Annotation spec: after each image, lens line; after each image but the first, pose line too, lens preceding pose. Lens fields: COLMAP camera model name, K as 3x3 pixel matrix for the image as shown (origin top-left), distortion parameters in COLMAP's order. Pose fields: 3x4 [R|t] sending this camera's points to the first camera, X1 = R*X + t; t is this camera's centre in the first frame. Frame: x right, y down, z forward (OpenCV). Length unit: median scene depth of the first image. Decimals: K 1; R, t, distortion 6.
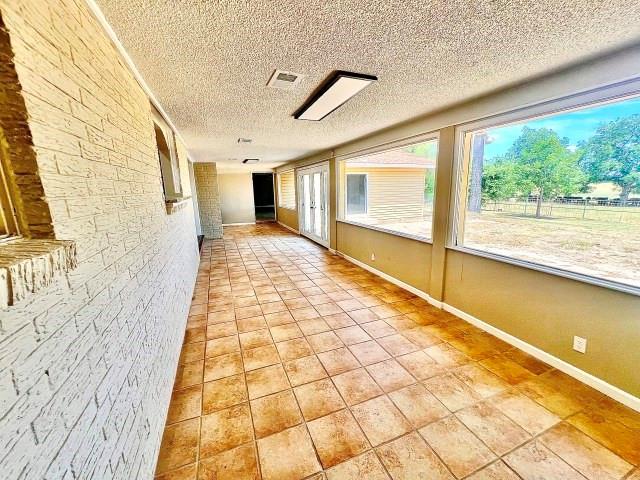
lens RADIAL K [[255.9, 0, 320.5], [0, 255.9, 240.7], [0, 0, 1]] dist [-0.000561, 0.000072]
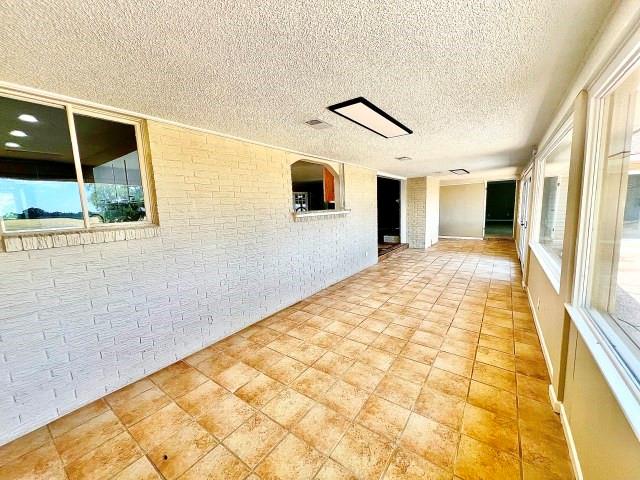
lens RADIAL K [[255.9, 0, 320.9], [0, 255.9, 240.1], [0, 0, 1]] dist [-0.000561, 0.000072]
pose [[0.537332, 0.109778, -0.836196, 0.613019], [-0.144687, 0.988791, 0.036837, -0.054951], [0.830867, 0.101194, 0.547193, 0.215551]]
